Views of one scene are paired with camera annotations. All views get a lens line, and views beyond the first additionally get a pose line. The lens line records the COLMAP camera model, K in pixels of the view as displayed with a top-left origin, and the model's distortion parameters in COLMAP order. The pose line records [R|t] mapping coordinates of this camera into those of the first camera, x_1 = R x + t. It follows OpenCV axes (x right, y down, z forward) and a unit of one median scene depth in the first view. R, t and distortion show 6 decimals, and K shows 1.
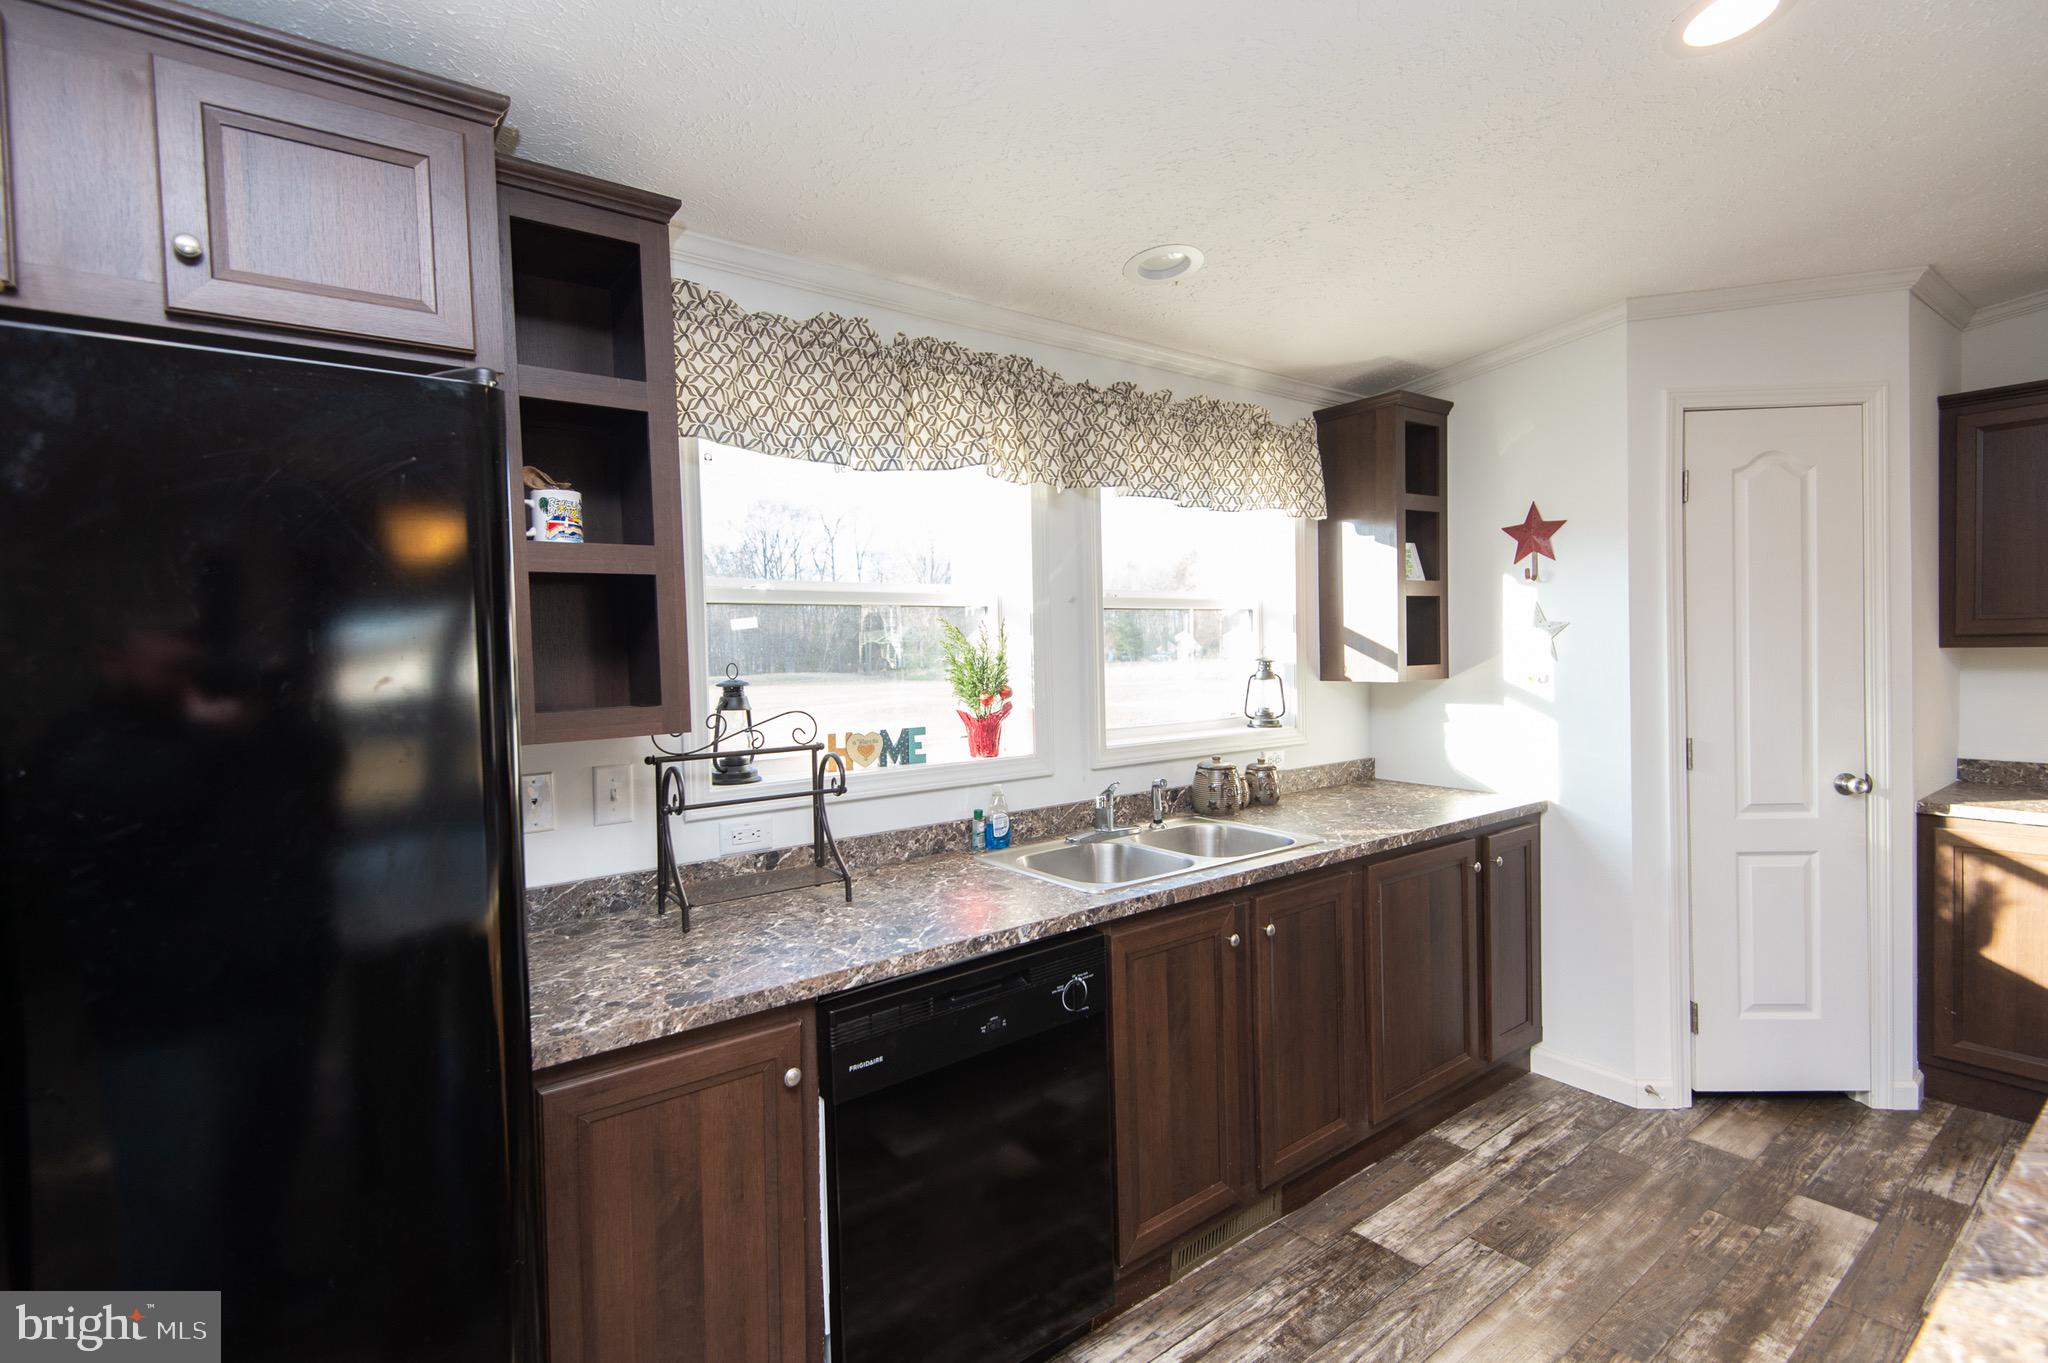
lens RADIAL K [[970.6, 0, 1024.0], [0, 970.6, 681.5], [0, 0, 1]] dist [0.046343, -0.027136]
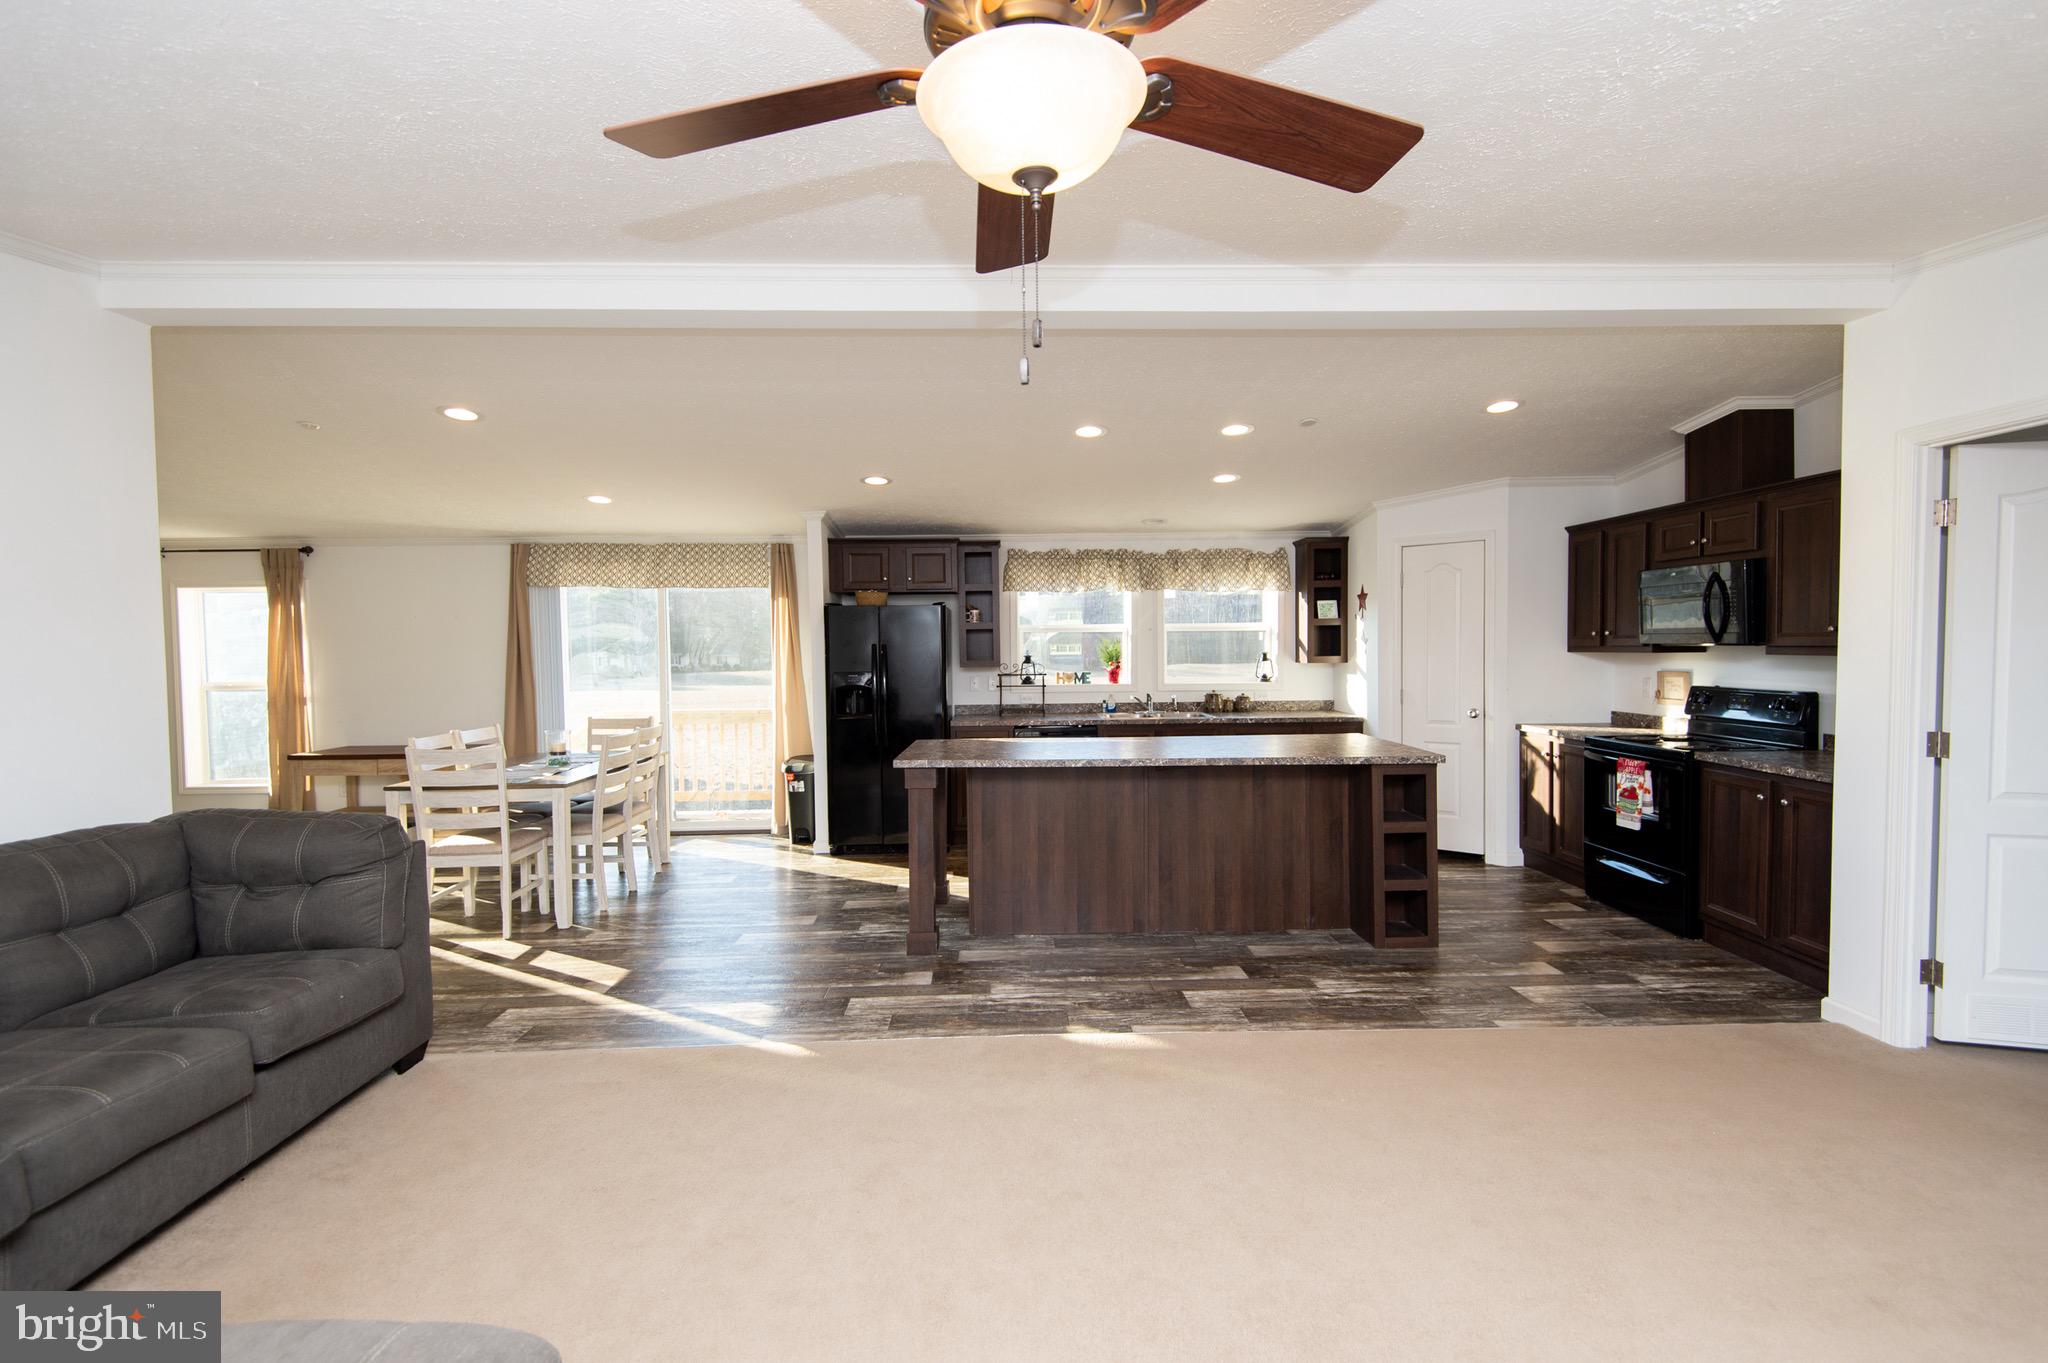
lens RADIAL K [[946.5, 0, 1021.6], [0, 946.5, 661.4], [0, 0, 1]] dist [0.043594, -0.000140]
pose [[0.804748, 0.024183, -0.593123, 1.302036], [-0.029314, 0.999570, 0.000982, 0.015604], [0.592892, 0.016597, 0.805111, -1.333438]]
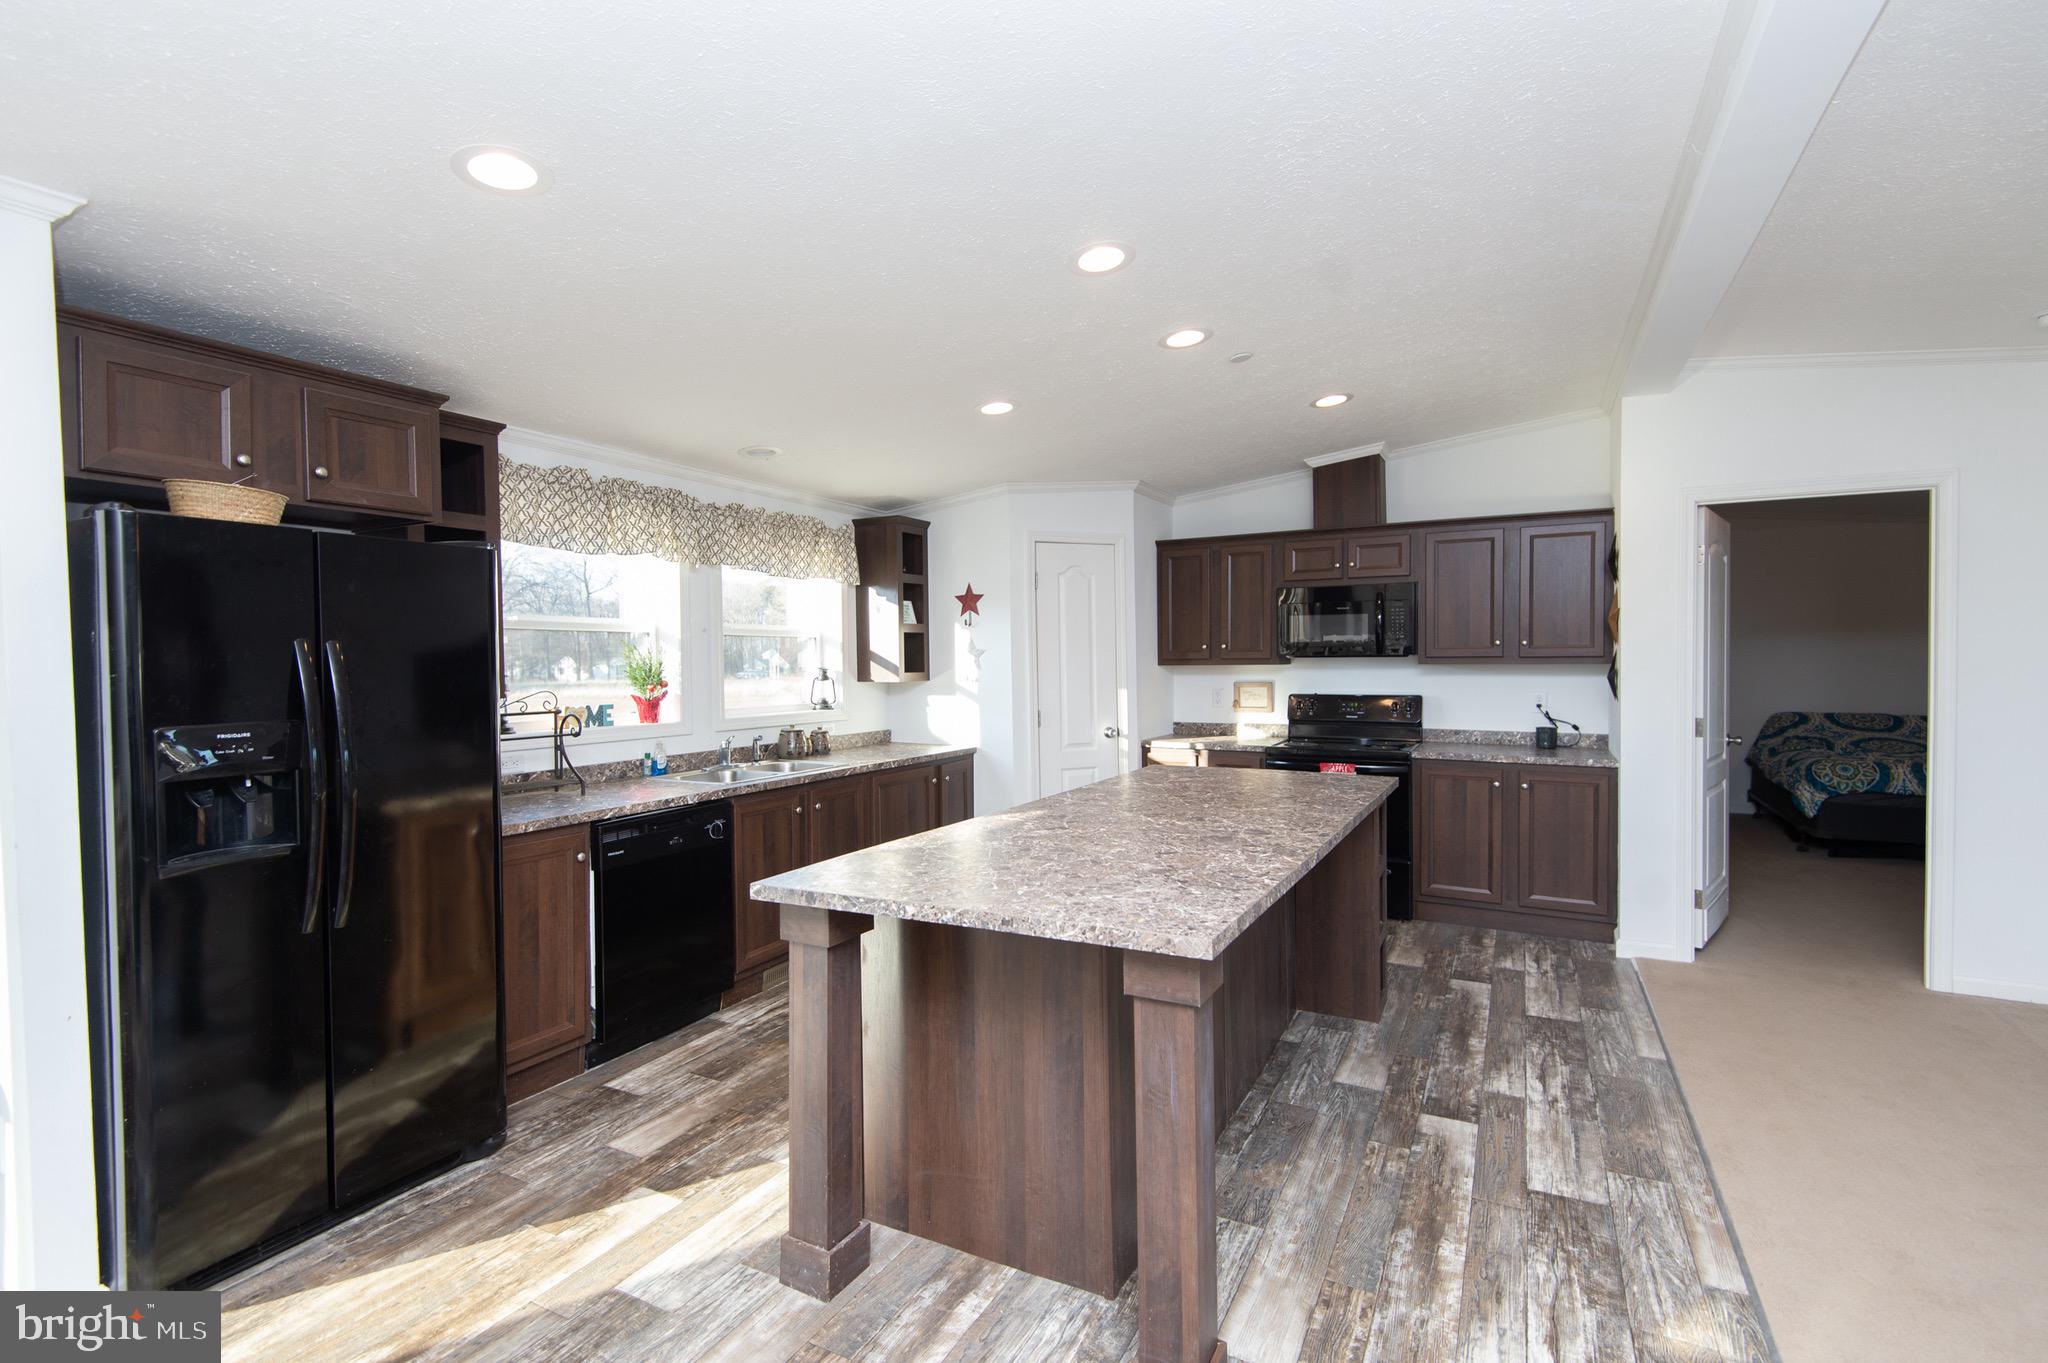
lens RADIAL K [[946.0, 0, 1030.0], [0, 946.0, 684.1], [0, 0, 1]] dist [0.043351, -0.021845]
pose [[0.909699, 0.004048, 0.415249, -0.114899], [0.002964, 0.999864, -0.016242, 0.035889], [-0.415258, 0.016006, 0.909563, -0.694907]]
